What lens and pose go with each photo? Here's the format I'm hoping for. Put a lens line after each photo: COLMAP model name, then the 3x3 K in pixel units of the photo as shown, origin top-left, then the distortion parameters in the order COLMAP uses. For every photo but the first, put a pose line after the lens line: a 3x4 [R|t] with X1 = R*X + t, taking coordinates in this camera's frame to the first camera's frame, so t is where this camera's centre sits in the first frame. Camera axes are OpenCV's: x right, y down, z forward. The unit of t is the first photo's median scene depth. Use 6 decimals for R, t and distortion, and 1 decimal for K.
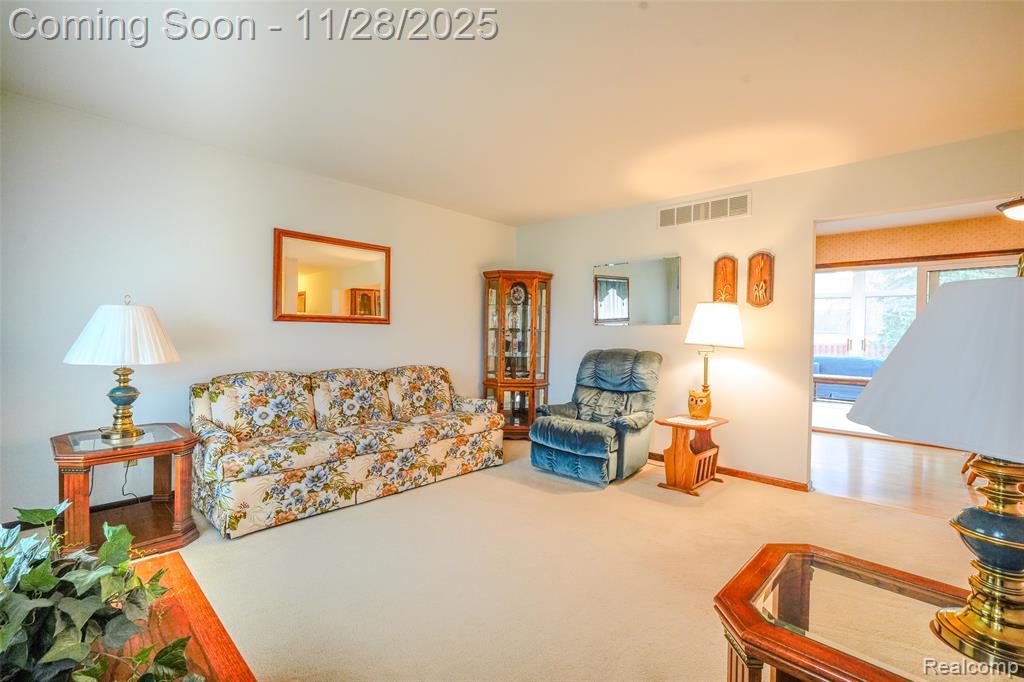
lens RADIAL K [[457.3, 0, 511.8], [0, 457.3, 339.0], [0, 0, 1]] dist [-0.014226, 0.007071]
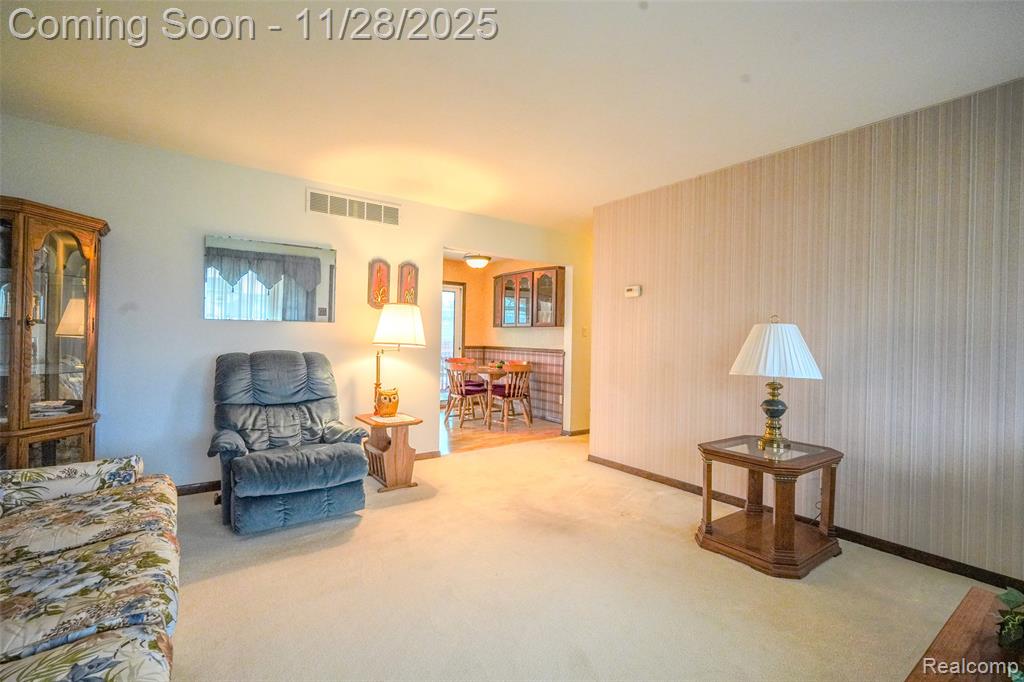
lens RADIAL K [[457.3, 0, 511.8], [0, 457.3, 339.0], [0, 0, 1]] dist [-0.014226, 0.007071]
pose [[0.183492, -0.010244, 0.982968, -0.515082], [-0.003478, 0.999933, 0.011070, -0.010093], [-0.983015, -0.005450, 0.183444, 0.503648]]
